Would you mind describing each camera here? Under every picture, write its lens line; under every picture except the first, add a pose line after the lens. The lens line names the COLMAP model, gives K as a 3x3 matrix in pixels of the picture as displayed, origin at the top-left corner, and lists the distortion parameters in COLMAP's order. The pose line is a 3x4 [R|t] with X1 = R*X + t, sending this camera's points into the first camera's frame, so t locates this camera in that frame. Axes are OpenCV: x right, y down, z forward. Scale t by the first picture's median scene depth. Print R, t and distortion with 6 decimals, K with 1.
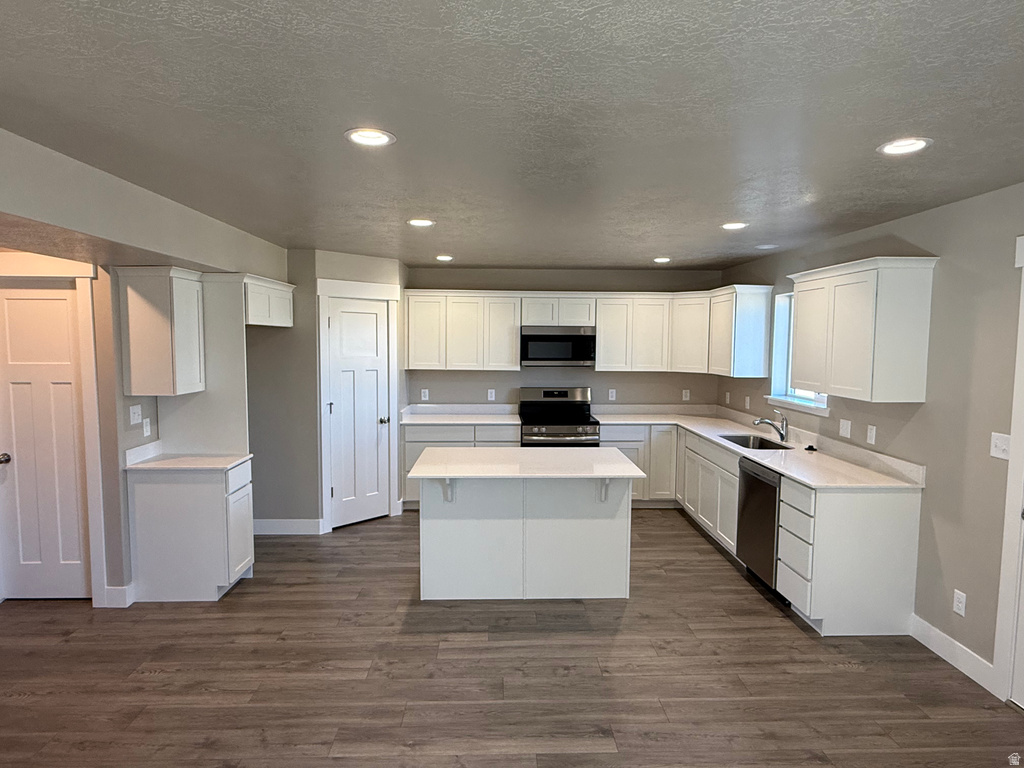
lens RADIAL K [[612.3, 0, 511.3], [0, 612.3, 390.2], [0, 0, 1]] dist [0.002133, 0.001108]
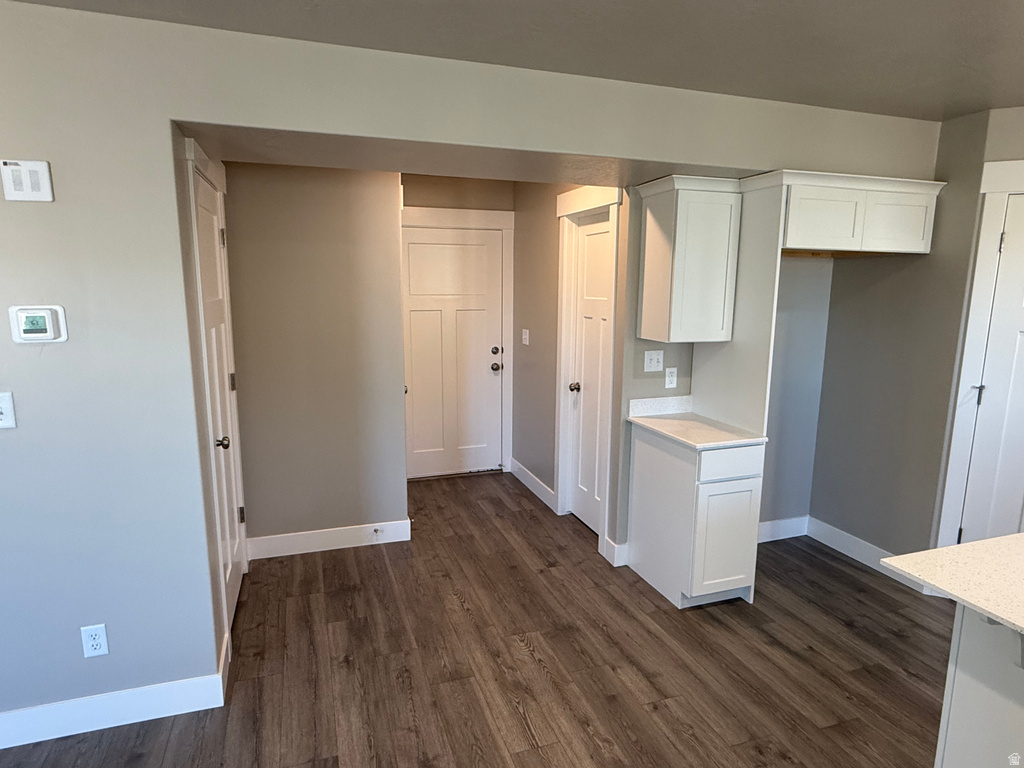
lens RADIAL K [[612.3, 0, 511.3], [0, 612.3, 390.2], [0, 0, 1]] dist [0.002133, 0.001108]
pose [[0.300992, 0.161739, -0.939811, 0.148016], [-0.085961, 0.986102, 0.142175, -0.025576], [0.949744, 0.037993, 0.310712, 0.548232]]
